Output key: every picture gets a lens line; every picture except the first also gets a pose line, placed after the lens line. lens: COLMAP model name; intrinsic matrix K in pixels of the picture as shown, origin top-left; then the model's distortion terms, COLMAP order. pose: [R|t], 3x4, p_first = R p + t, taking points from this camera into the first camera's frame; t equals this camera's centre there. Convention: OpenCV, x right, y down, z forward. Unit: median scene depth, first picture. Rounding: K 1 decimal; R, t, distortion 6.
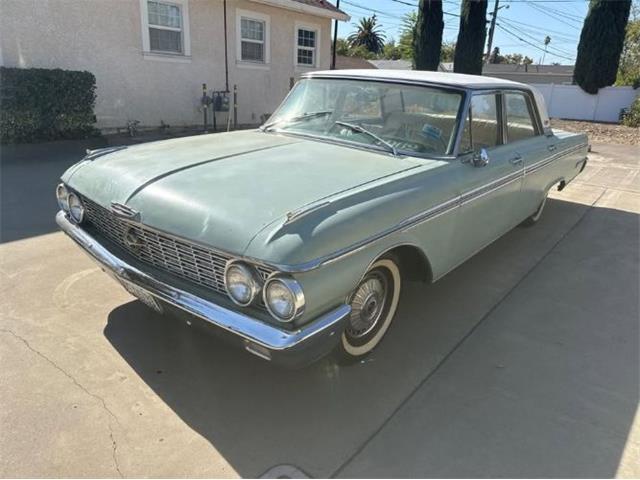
lens RADIAL K [[452.2, 0, 328.0], [0, 452.2, 238.8], [0, 0, 1]] dist [0.026344, -0.033905]
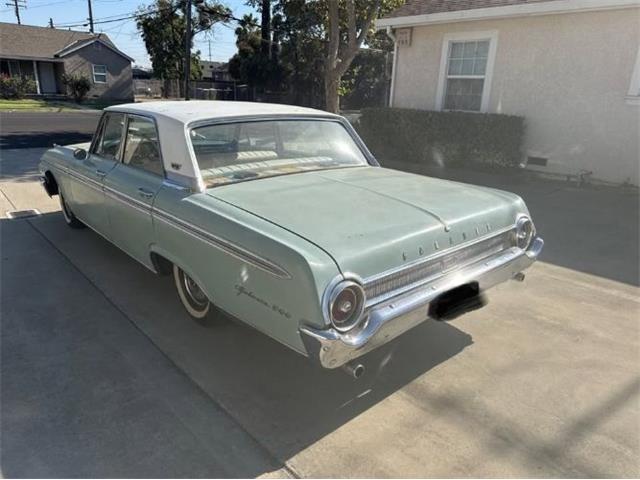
lens RADIAL K [[452.2, 0, 320.7], [0, 452.2, 239.2], [0, 0, 1]] dist [0.026344, -0.033905]
pose [[-0.171613, 0.250784, -0.952710, 0.895020], [-0.364506, 0.882265, 0.297900, -0.351621], [0.915251, 0.398392, -0.059995, 1.015740]]
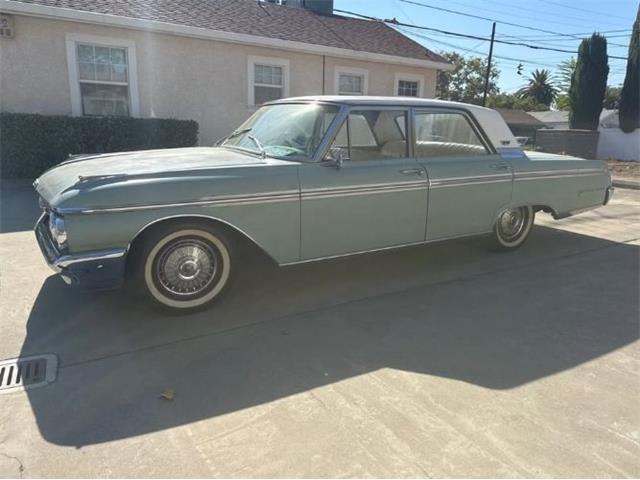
lens RADIAL K [[452.2, 0, 321.4], [0, 452.2, 240.8], [0, 0, 1]] dist [0.026344, -0.033905]
pose [[0.930634, 0.059656, -0.361057, 0.375339], [-0.100154, 0.990474, -0.094498, 0.066413], [0.351980, 0.124104, 0.927743, -0.014277]]
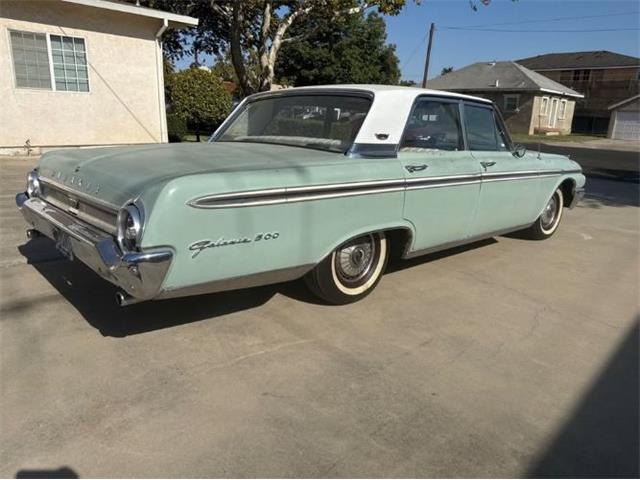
lens RADIAL K [[452.2, 0, 320.2], [0, 452.2, 241.6], [0, 0, 1]] dist [0.026344, -0.033905]
pose [[-0.985789, -0.124668, 0.112596, 0.130585], [-0.038513, 0.820132, 0.570877, -0.480072], [-0.163514, 0.558427, -0.813279, 1.472872]]
